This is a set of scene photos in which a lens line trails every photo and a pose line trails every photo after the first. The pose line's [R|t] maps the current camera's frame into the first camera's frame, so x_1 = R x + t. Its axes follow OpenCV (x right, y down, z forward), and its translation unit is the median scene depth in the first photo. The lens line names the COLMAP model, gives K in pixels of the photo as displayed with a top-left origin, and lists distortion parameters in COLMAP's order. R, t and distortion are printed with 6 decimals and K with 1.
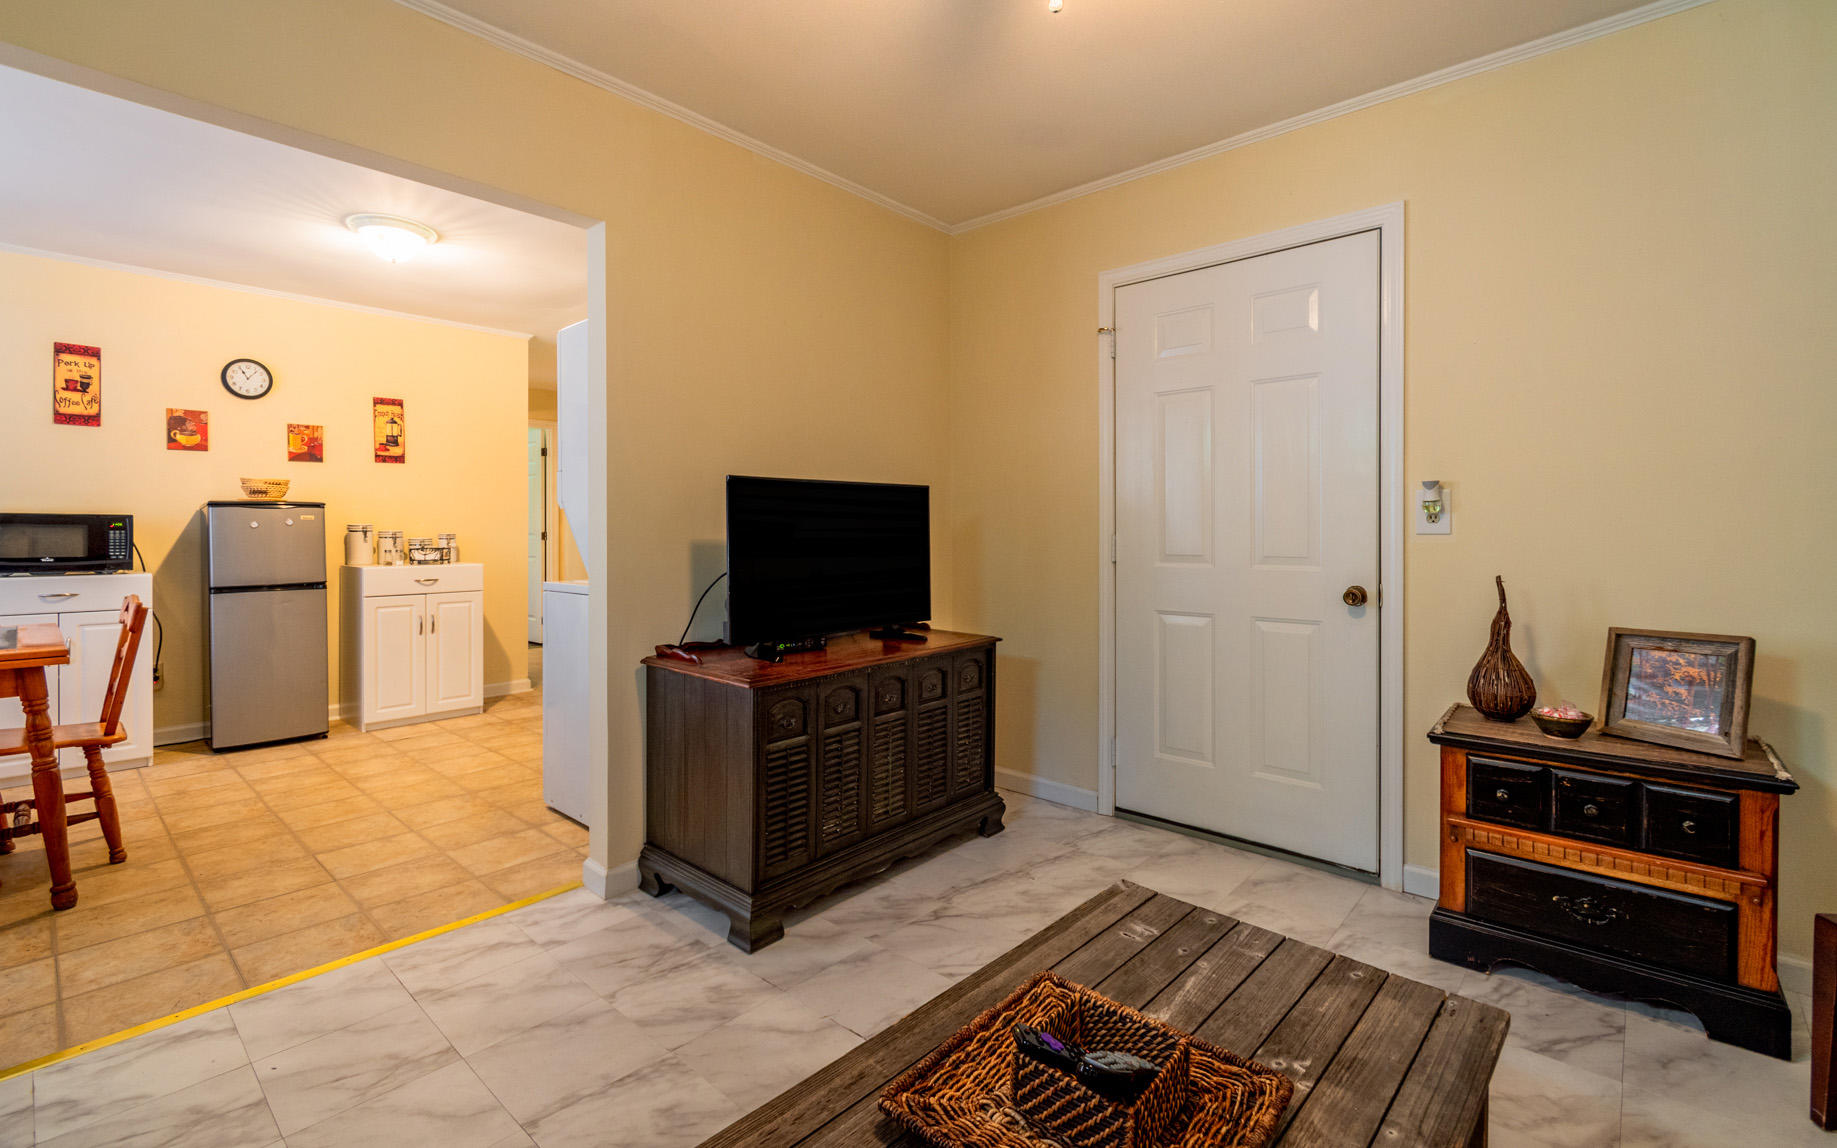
lens RADIAL K [[811.3, 0, 907.7], [0, 811.3, 559.8], [0, 0, 1]] dist [0.000545, -0.000099]
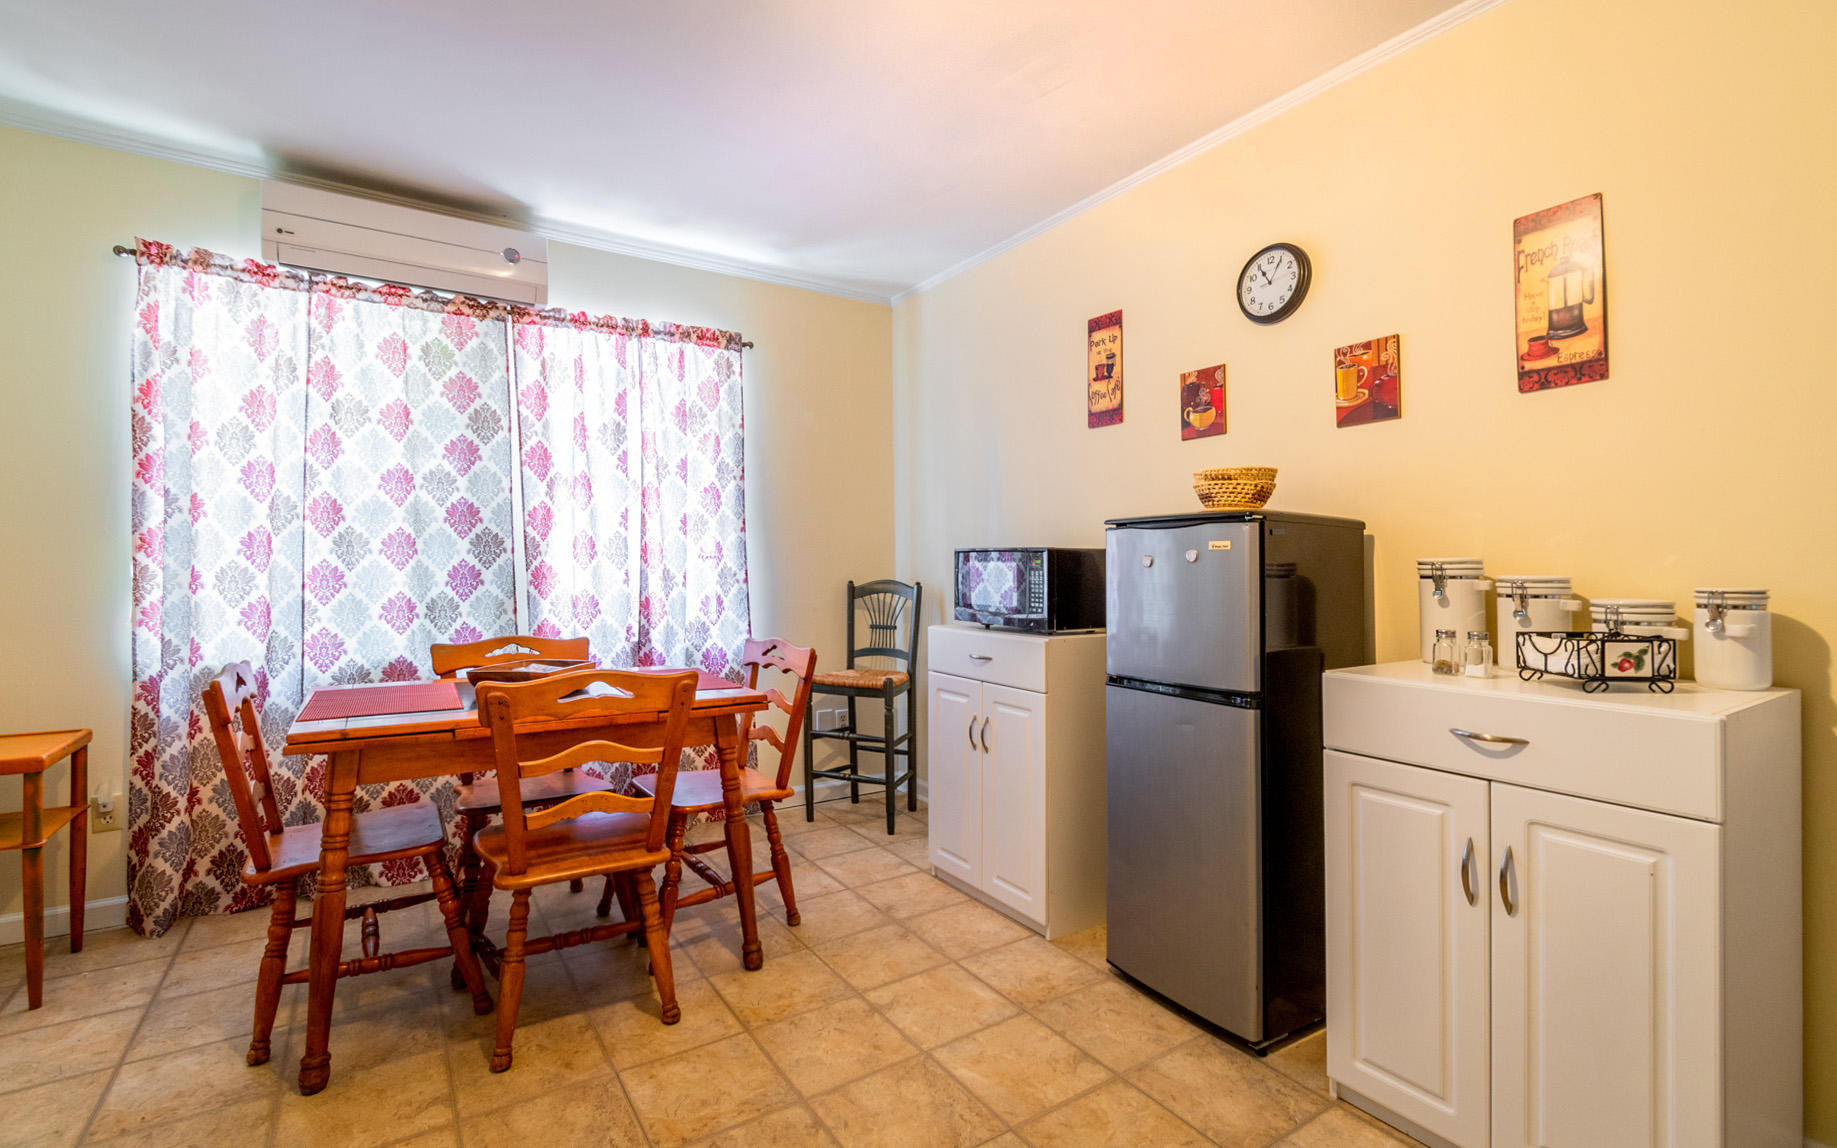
lens RADIAL K [[811.3, 0, 907.7], [0, 811.3, 559.8], [0, 0, 1]] dist [0.000545, -0.000099]
pose [[-0.240376, -0.009711, -0.970631, -0.260994], [-0.042042, 0.999116, 0.000416, -0.036489], [0.969769, 0.040908, -0.240572, 0.946542]]
